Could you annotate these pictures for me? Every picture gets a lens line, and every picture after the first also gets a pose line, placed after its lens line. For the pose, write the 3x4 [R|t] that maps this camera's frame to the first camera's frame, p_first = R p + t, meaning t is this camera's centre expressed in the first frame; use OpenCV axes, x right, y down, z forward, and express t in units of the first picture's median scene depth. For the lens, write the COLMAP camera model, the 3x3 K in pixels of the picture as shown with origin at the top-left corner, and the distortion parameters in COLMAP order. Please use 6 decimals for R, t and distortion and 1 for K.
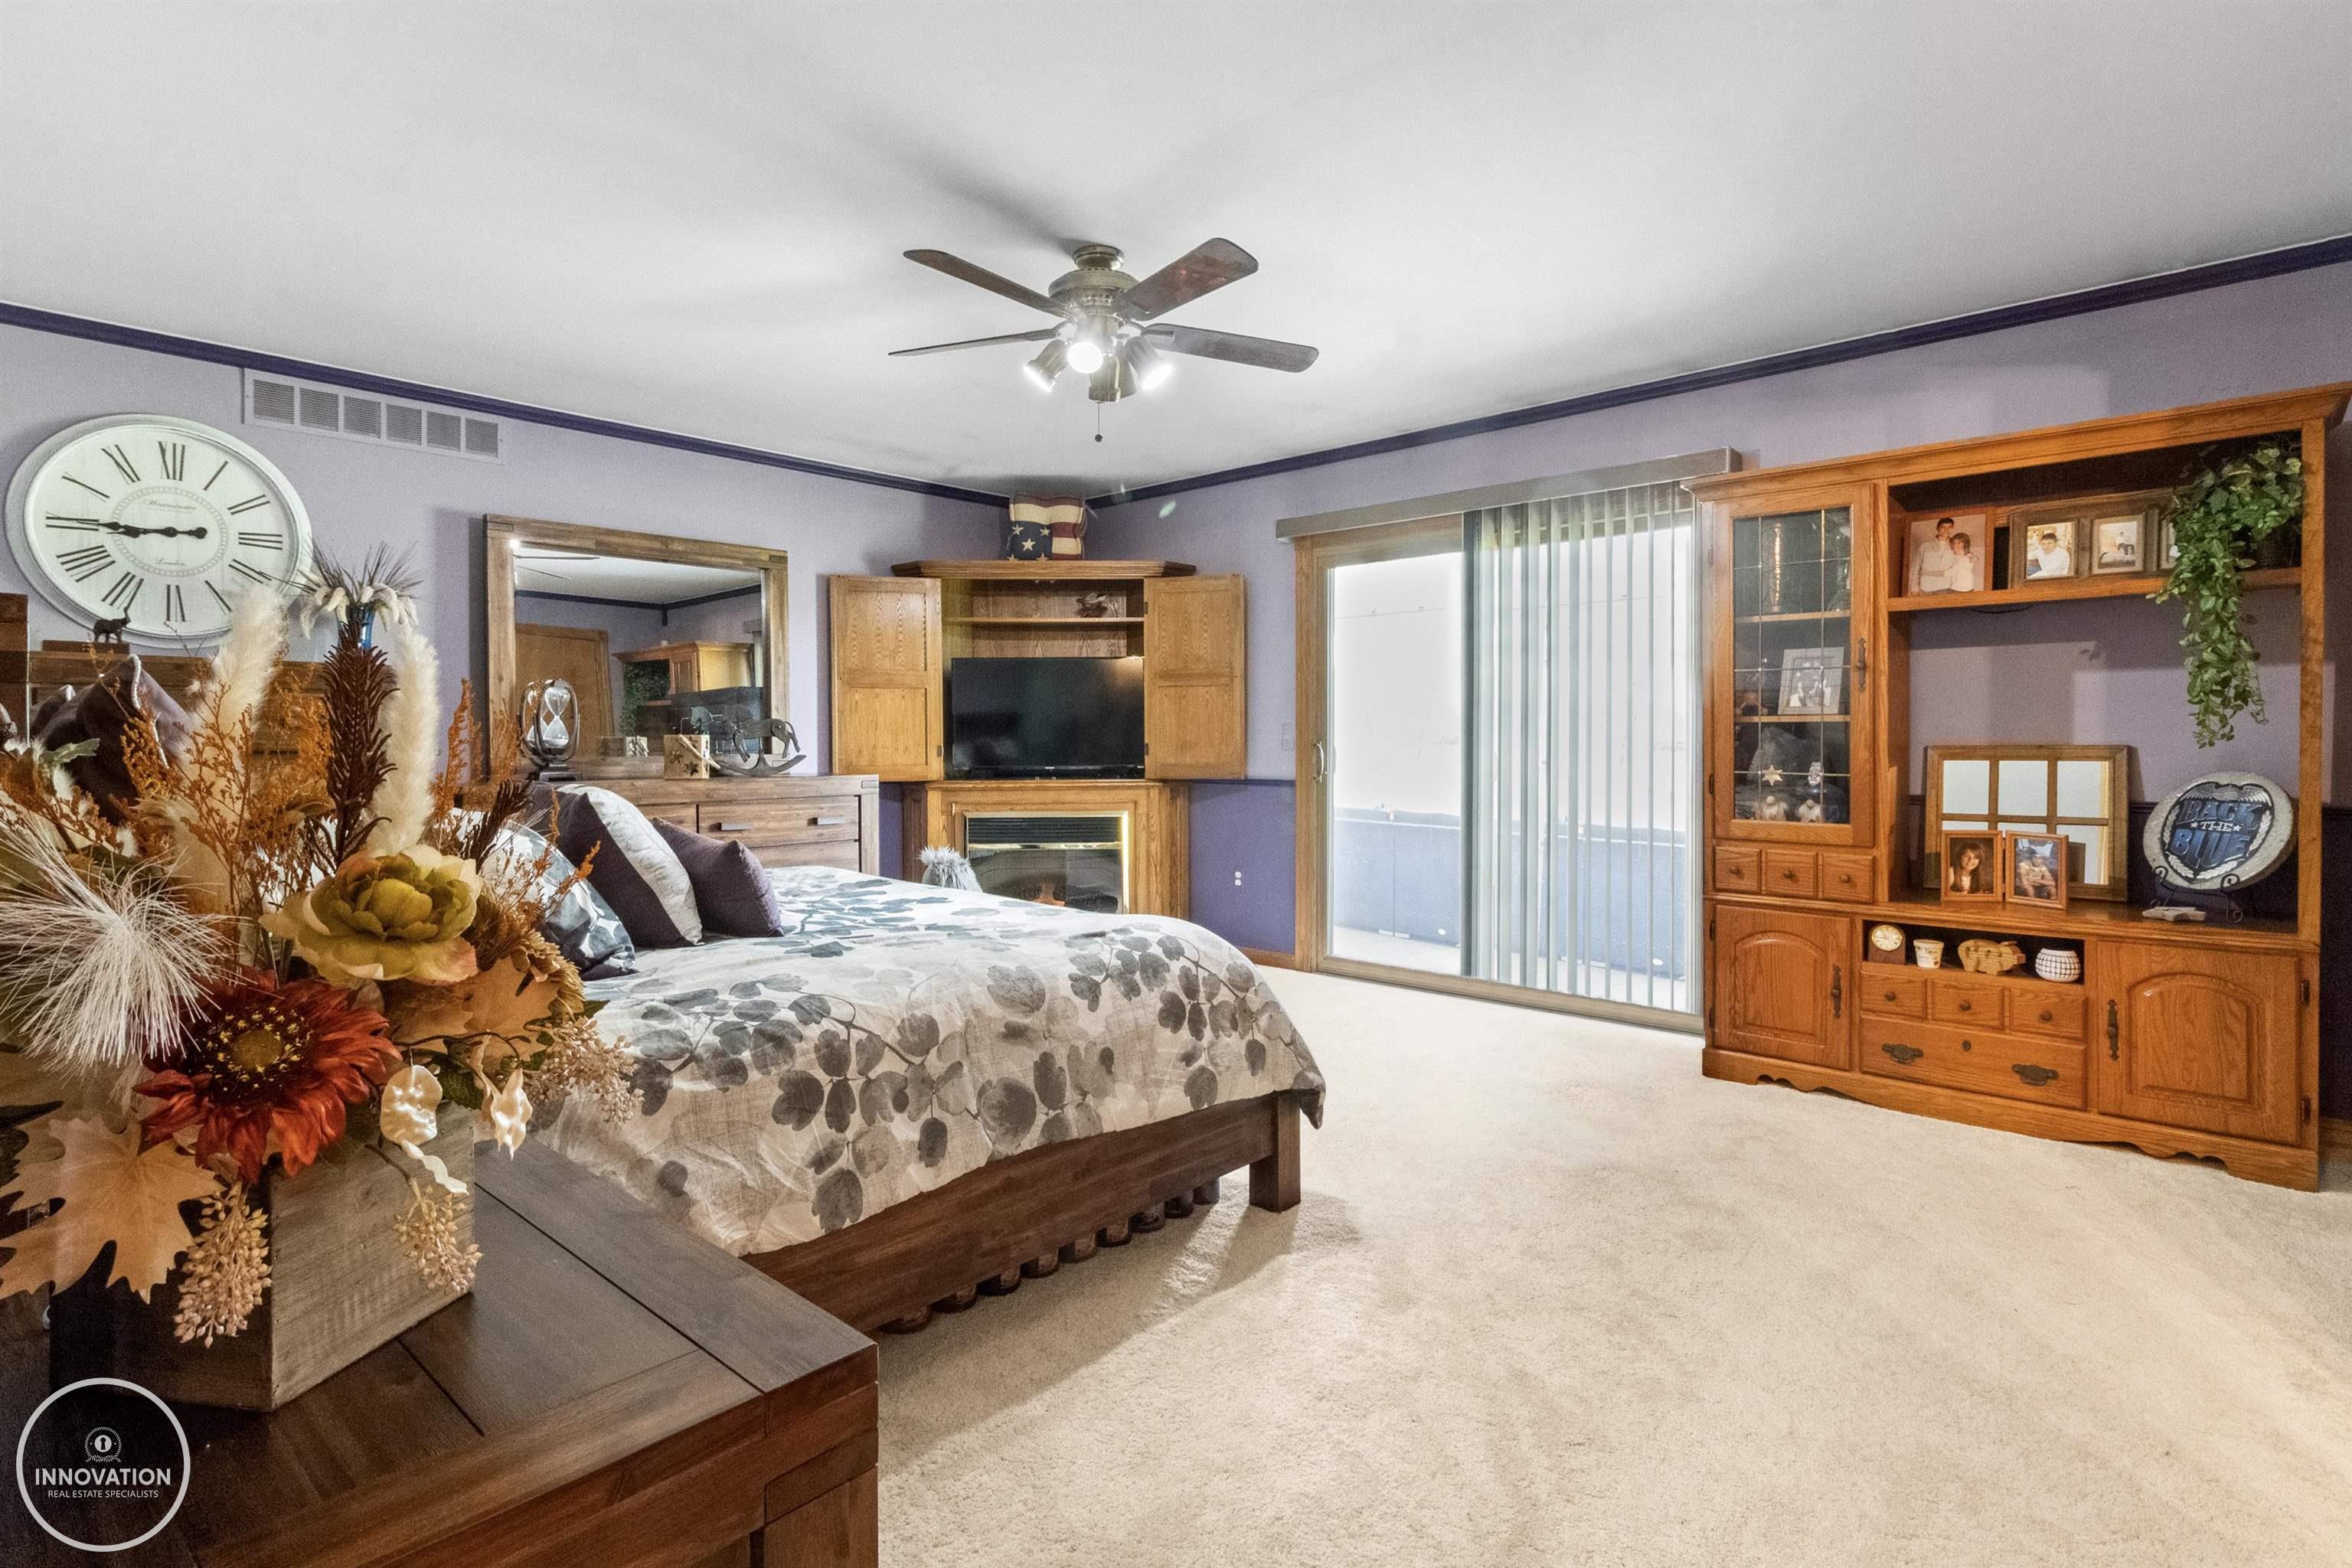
lens RADIAL K [[1159.9, 0, 1190.3], [0, 1159.9, 732.5], [0, 0, 1]] dist [0.001931, 0.000459]
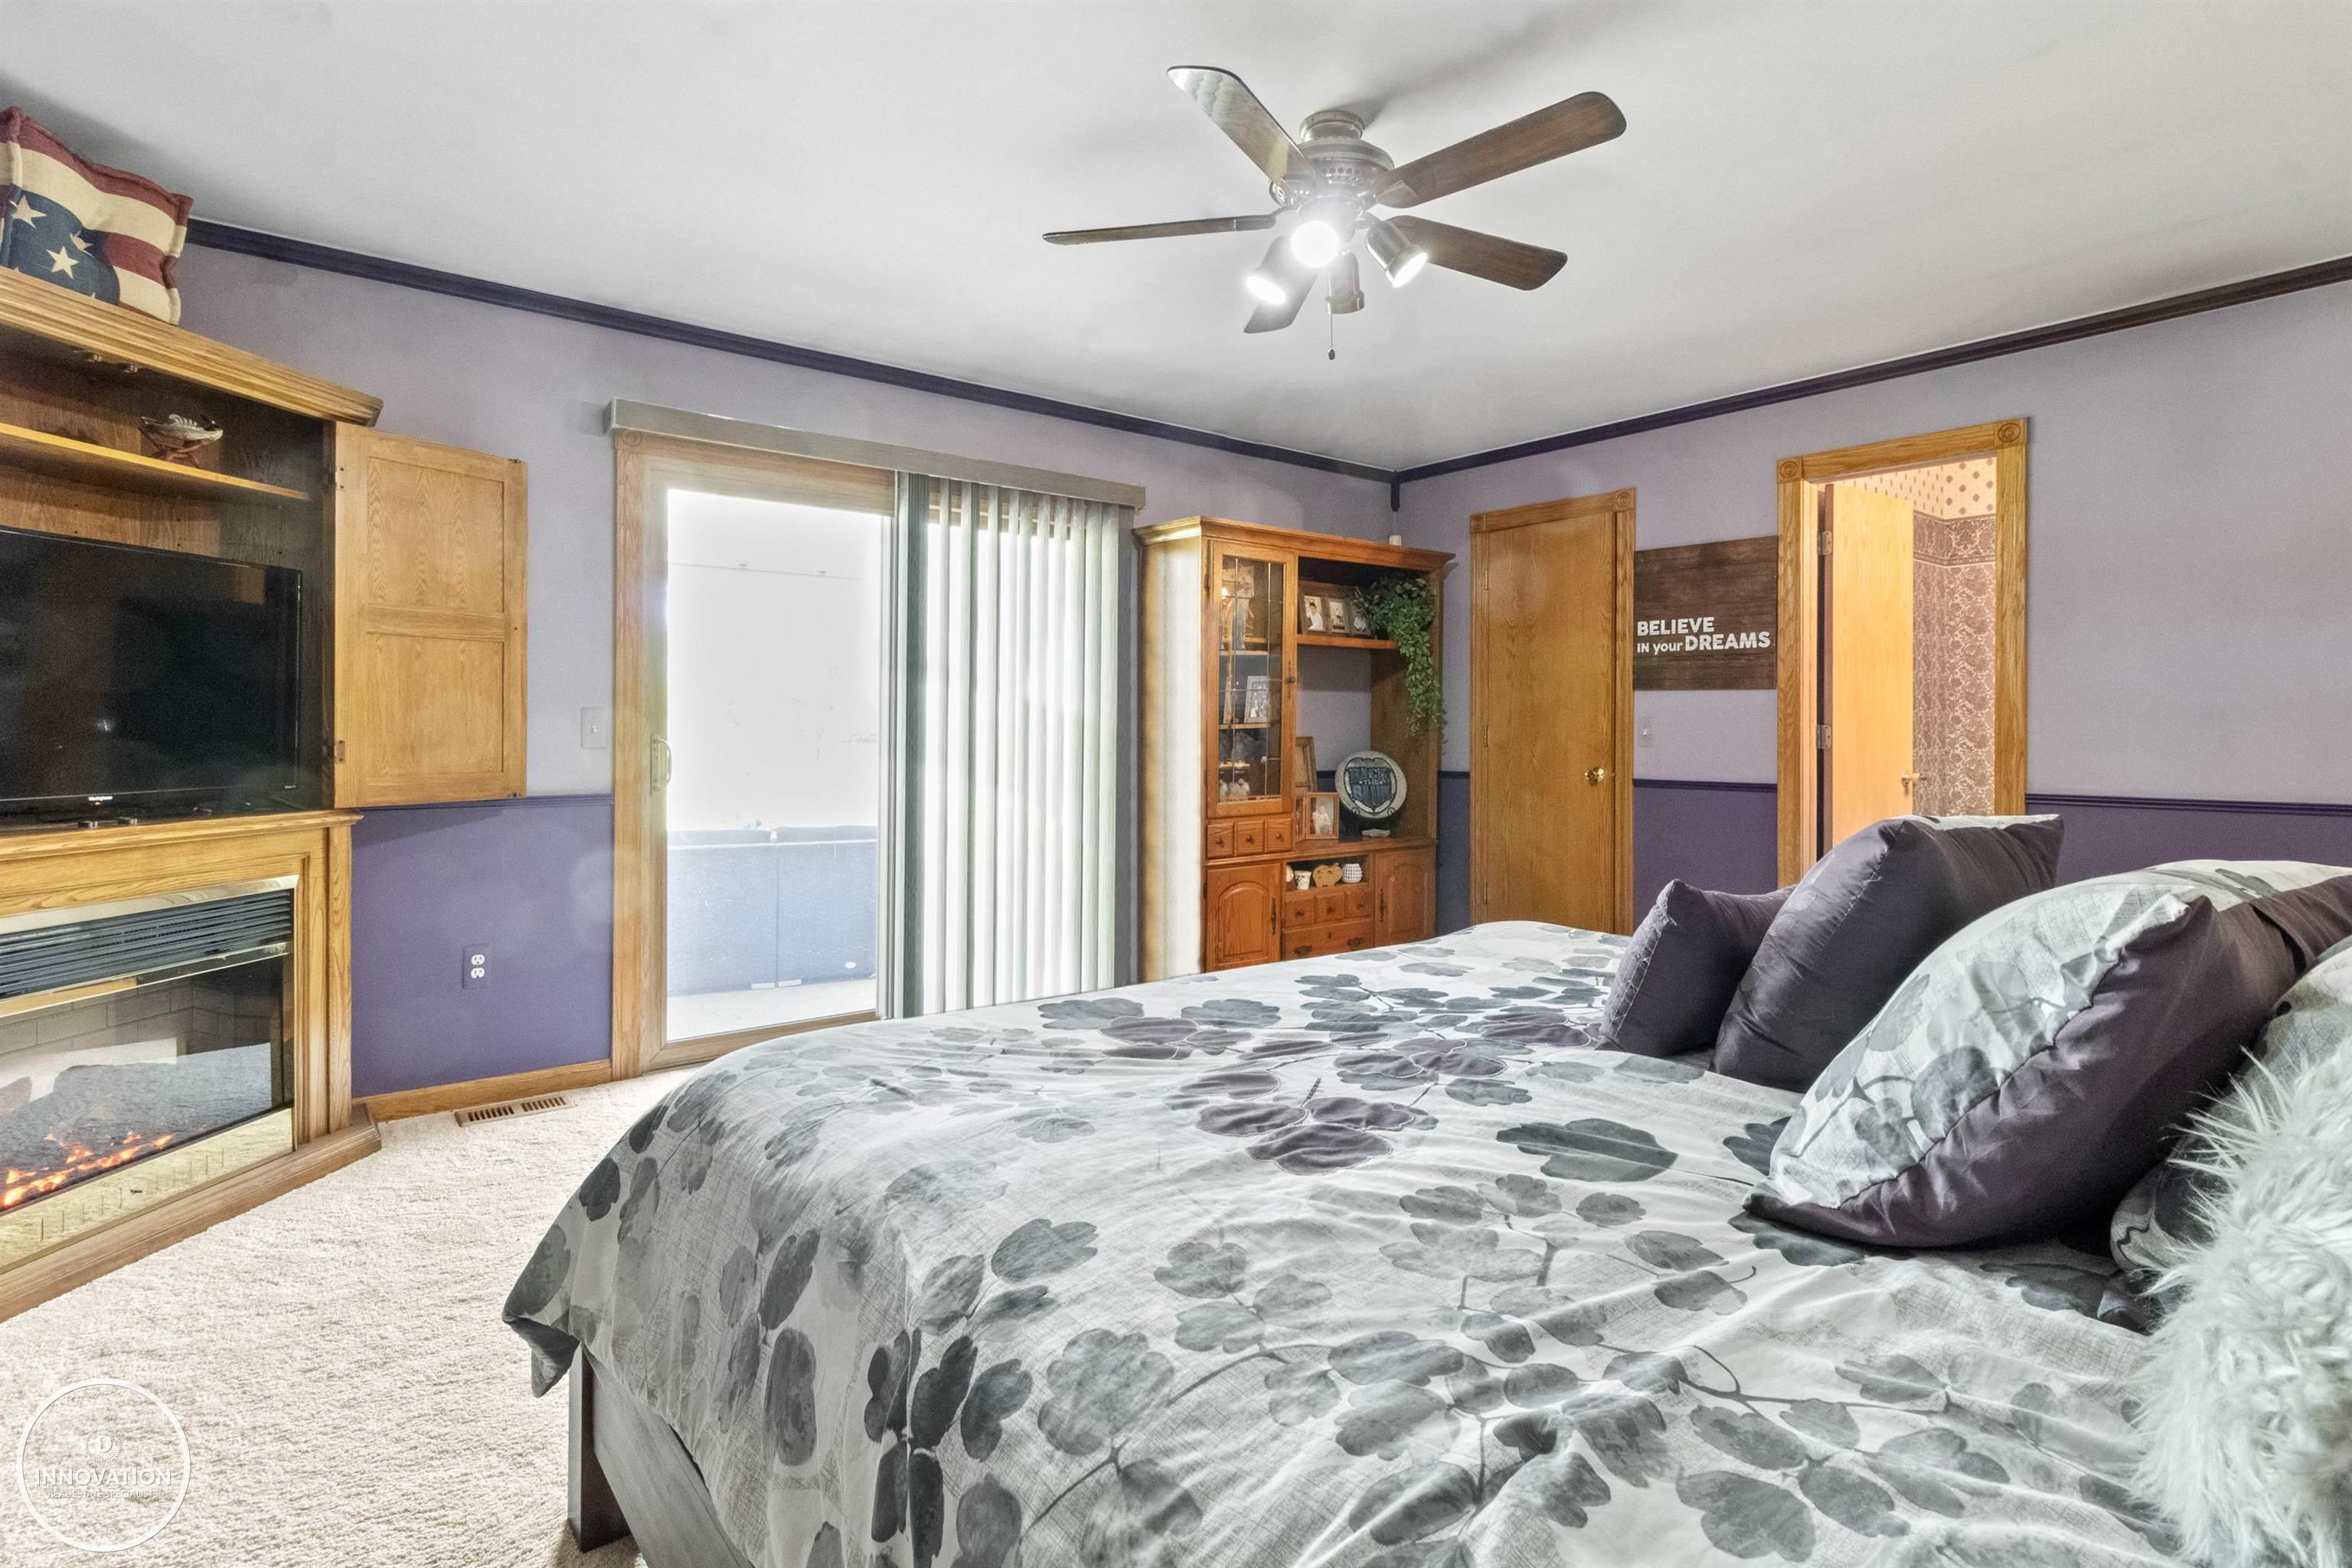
lens RADIAL K [[1159.9, 0, 1190.3], [0, 1159.9, 732.5], [0, 0, 1]] dist [0.001931, 0.000459]
pose [[0.149814, -0.004510, 0.988704, -0.553636], [-0.010980, 0.999920, 0.006225, -0.002232], [-0.988653, -0.011789, 0.149753, 0.613145]]
